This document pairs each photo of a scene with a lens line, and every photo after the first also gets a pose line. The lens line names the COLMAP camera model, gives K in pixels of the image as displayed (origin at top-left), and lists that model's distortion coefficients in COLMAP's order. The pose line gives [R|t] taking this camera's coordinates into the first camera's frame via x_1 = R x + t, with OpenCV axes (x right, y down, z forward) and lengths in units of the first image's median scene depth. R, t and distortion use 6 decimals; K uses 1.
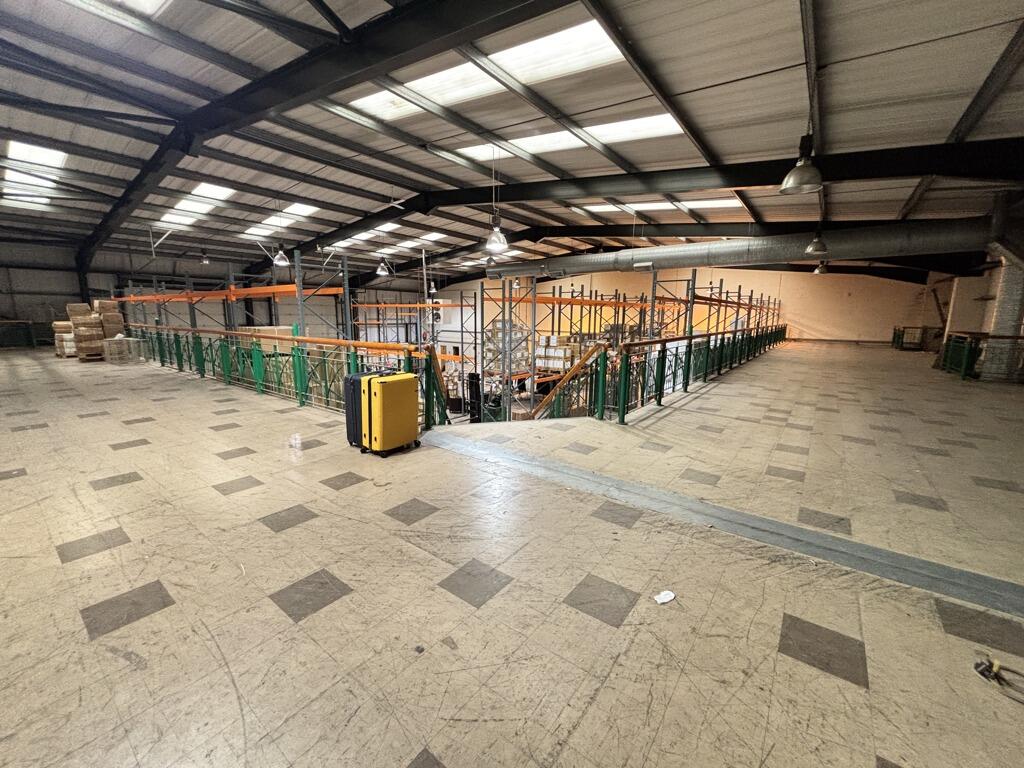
lens RADIAL K [[414.4, 0, 512.0], [0, 414.4, 384.0], [0, 0, 1]] dist [-0.008254, -0.000155]
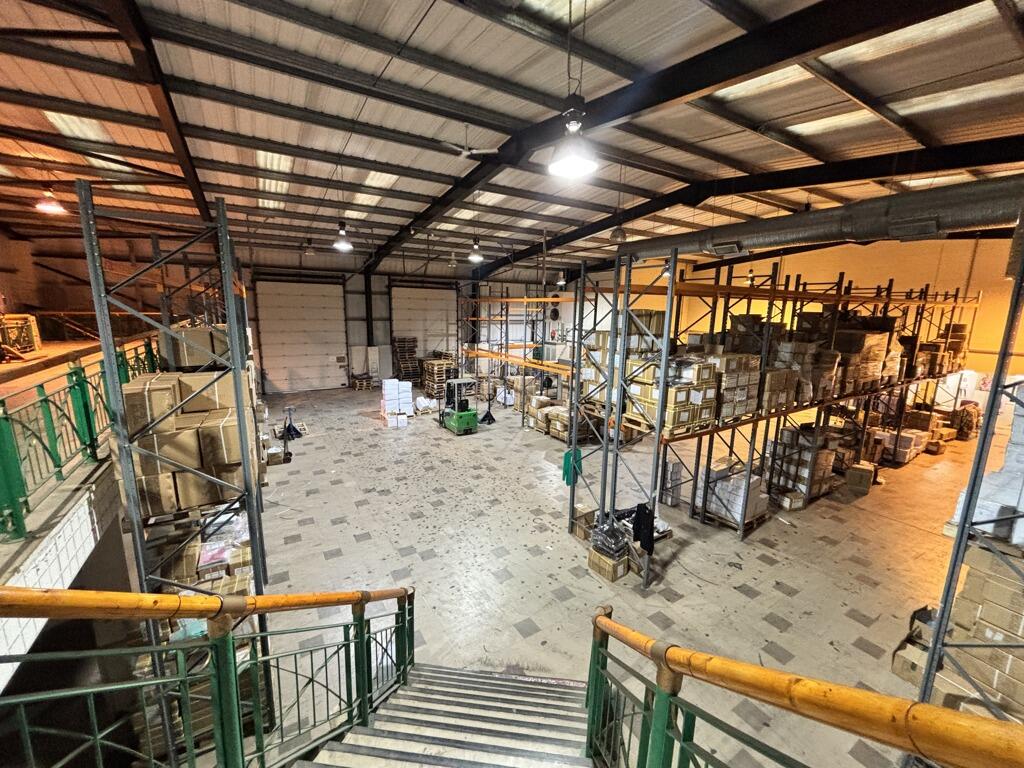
lens RADIAL K [[414.4, 0, 512.0], [0, 414.4, 384.0], [0, 0, 1]] dist [-0.008254, -0.000155]
pose [[0.935283, 0.073065, -0.346275, 0.036177], [-0.068638, 0.997327, 0.025047, -0.054154], [0.347180, 0.000342, 0.937798, 0.284371]]
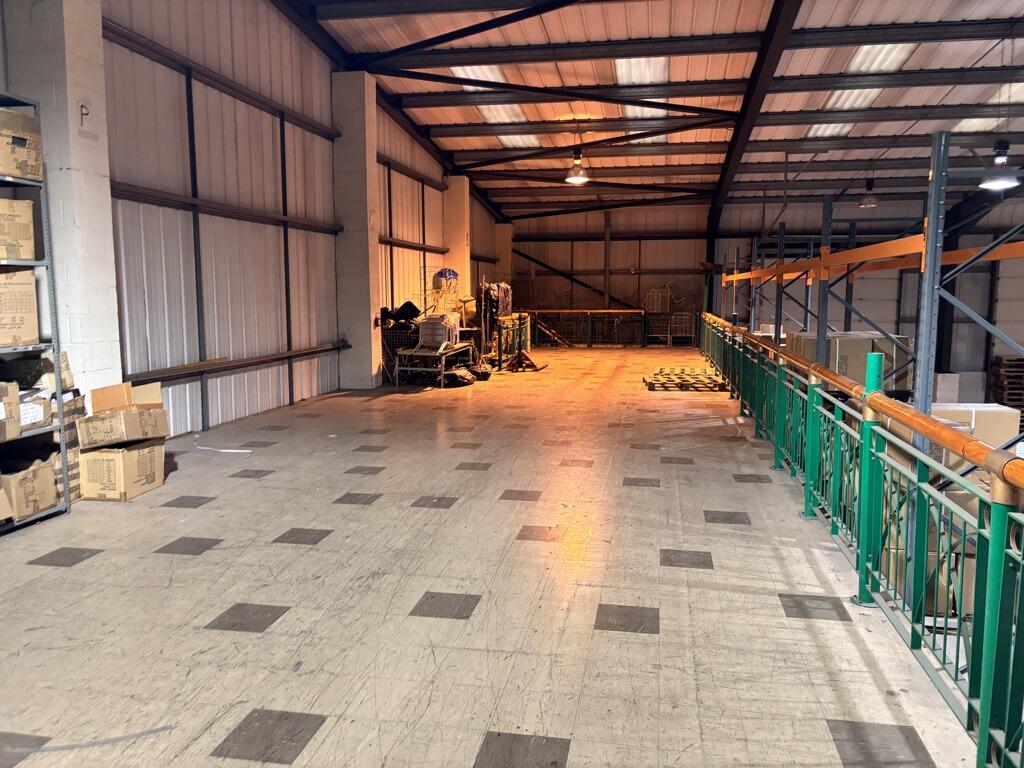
lens RADIAL K [[777.2, 0, 512.0], [0, 777.2, 384.0], [0, 0, 1]] dist [0.000643, -0.002496]
pose [[0.447690, 0.091728, -0.889471, -0.037165], [-0.137824, 0.989916, 0.032717, -0.035544], [0.883503, 0.107944, 0.455818, 0.164112]]
